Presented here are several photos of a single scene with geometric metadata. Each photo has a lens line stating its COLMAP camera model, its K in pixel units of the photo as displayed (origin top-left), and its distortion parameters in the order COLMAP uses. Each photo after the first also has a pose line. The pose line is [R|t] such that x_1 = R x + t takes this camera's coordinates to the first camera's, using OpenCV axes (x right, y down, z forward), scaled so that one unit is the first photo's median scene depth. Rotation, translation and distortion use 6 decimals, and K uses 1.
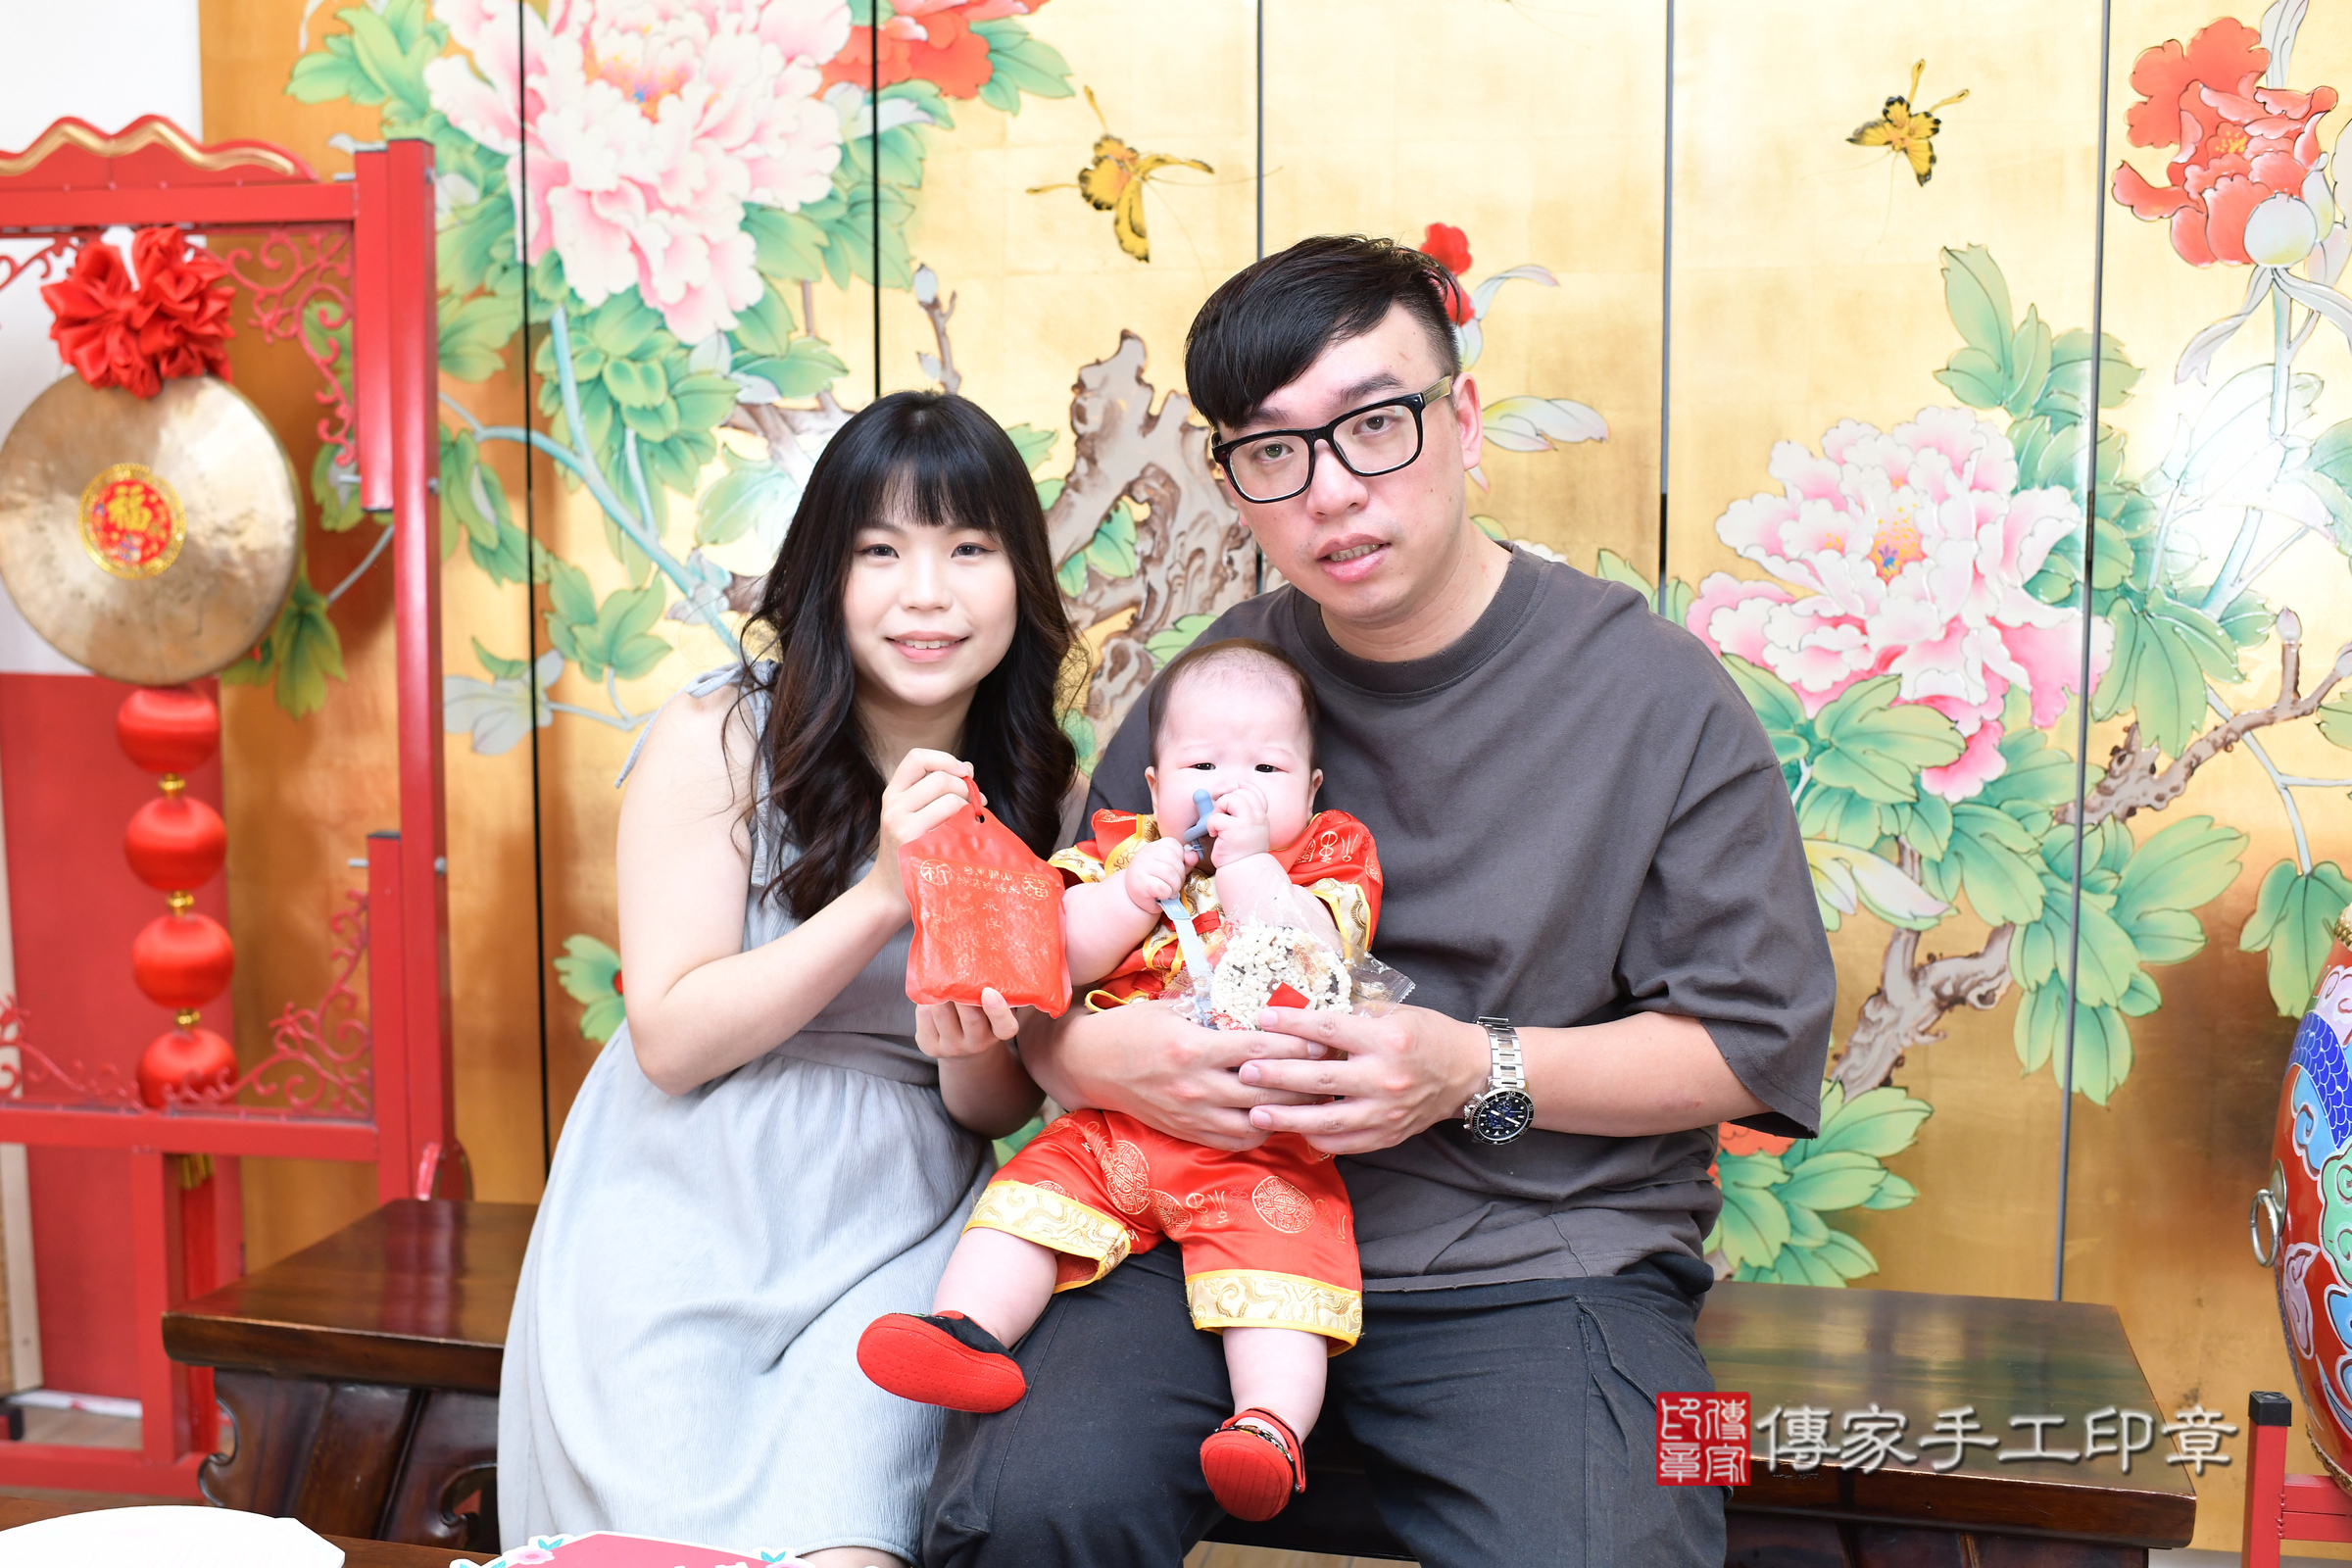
lens RADIAL K [[2552.4, 0, 1159.4], [0, 2552.4, 825.8], [0, 0, 1]] dist [-0.050015, 0.000000]
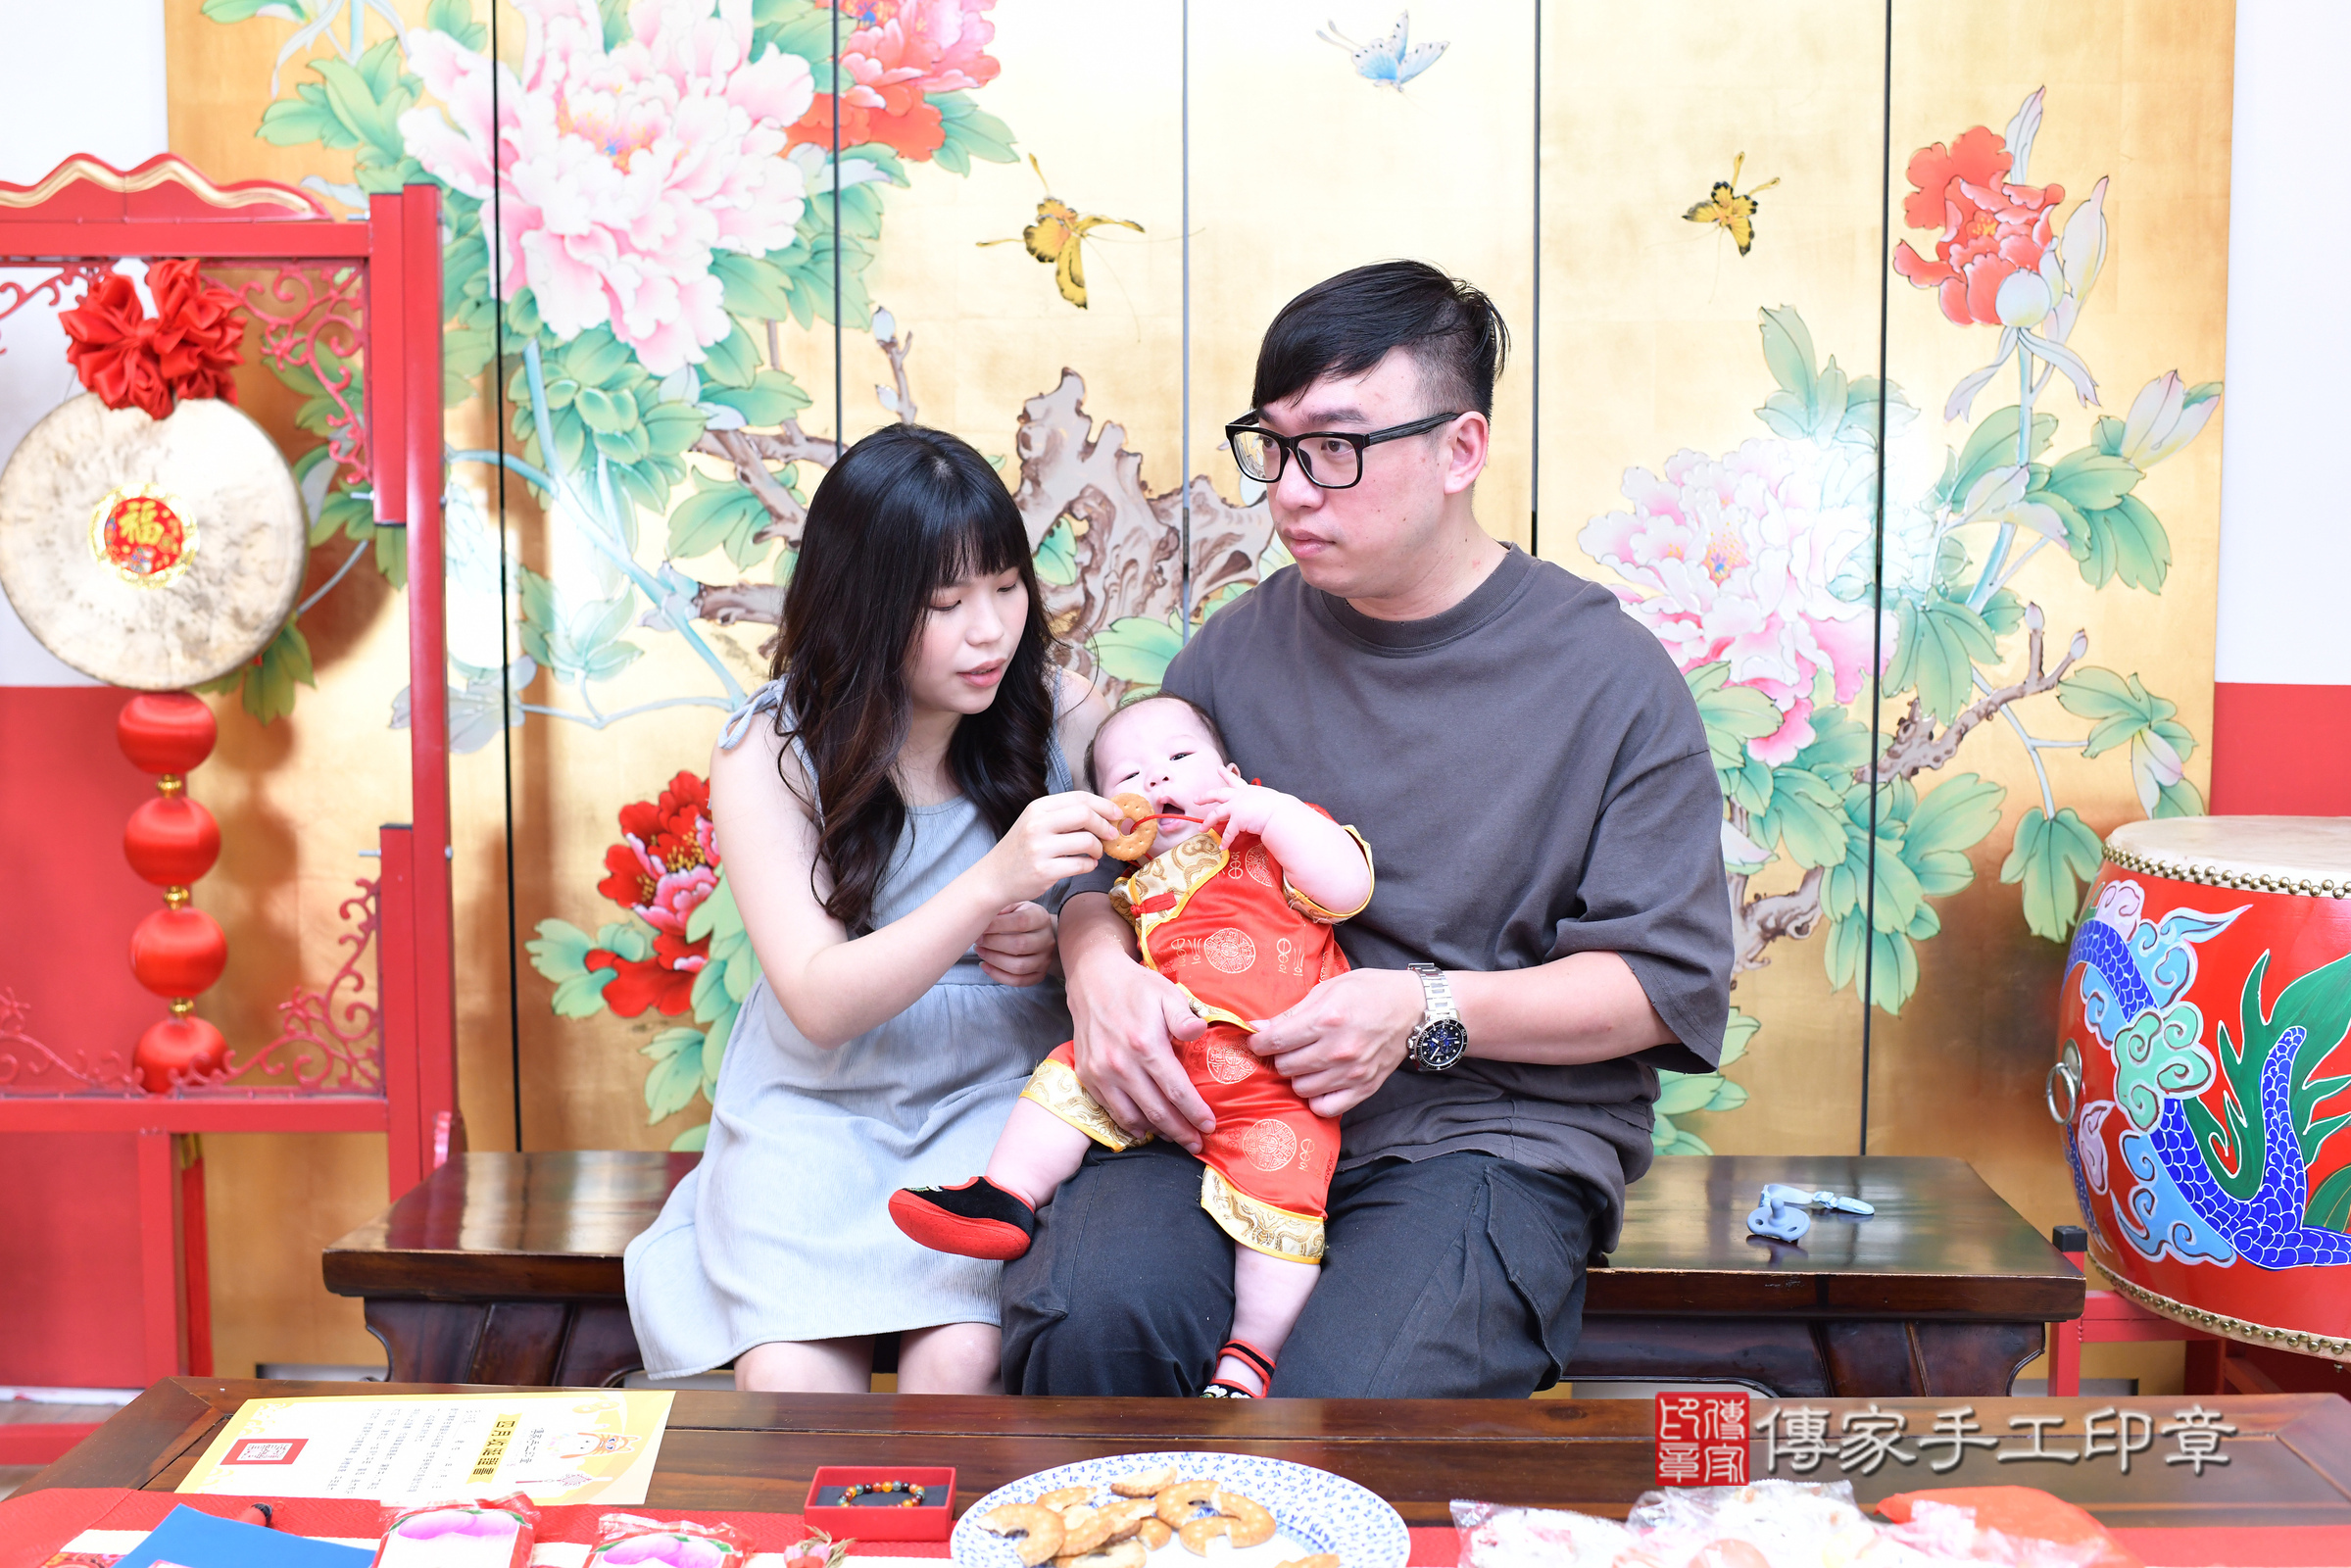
lens RADIAL K [[2551.3, 0, 1164.5], [0, 2551.3, 829.8], [0, 0, 1]] dist [-0.050015, 0.000000]
pose [[0.980779, -0.021861, 0.193891, -0.194981], [0.025077, 0.999585, -0.014150, 0.028920], [-0.193501, 0.018740, 0.980921, -0.120816]]
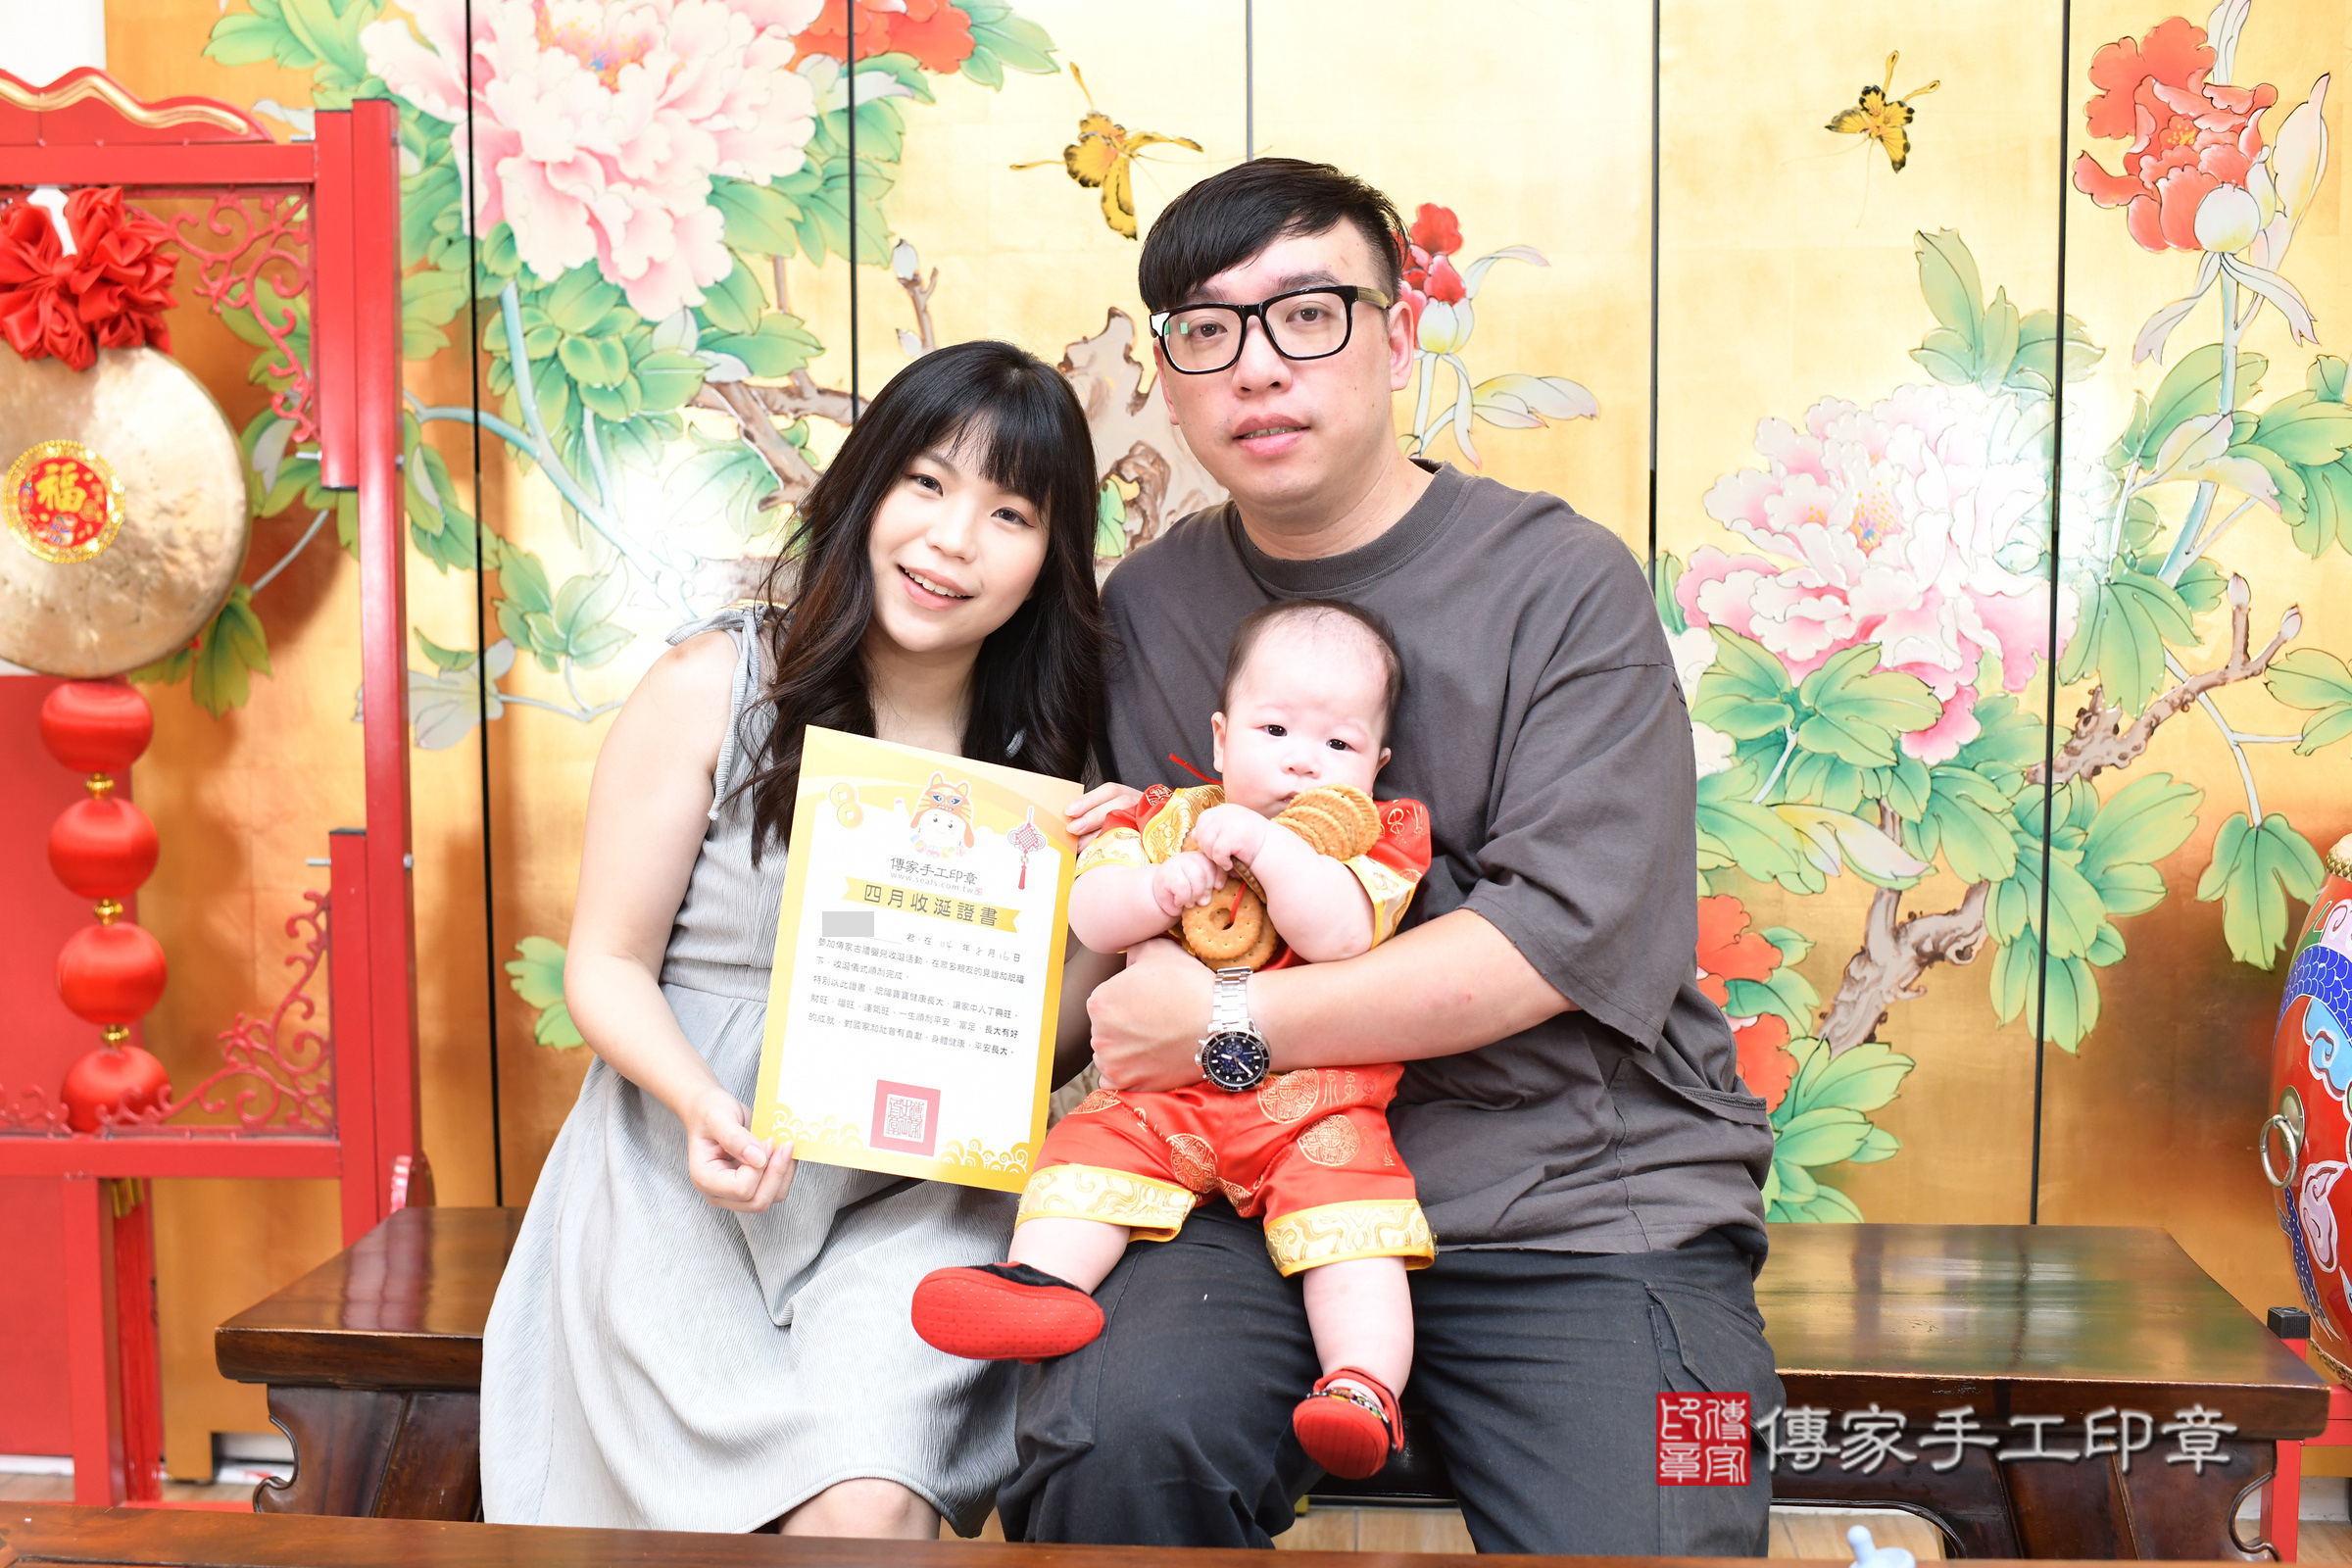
lens RADIAL K [[2552.4, 0, 1161.9], [0, 2552.4, 843.8], [0, 0, 1]] dist [-0.050015, 0.000000]
pose [[0.988866, -0.020420, 0.147403, -0.144908], [0.022629, 0.999655, -0.013326, 0.028055], [-0.147080, 0.016513, 0.988987, 0.017747]]
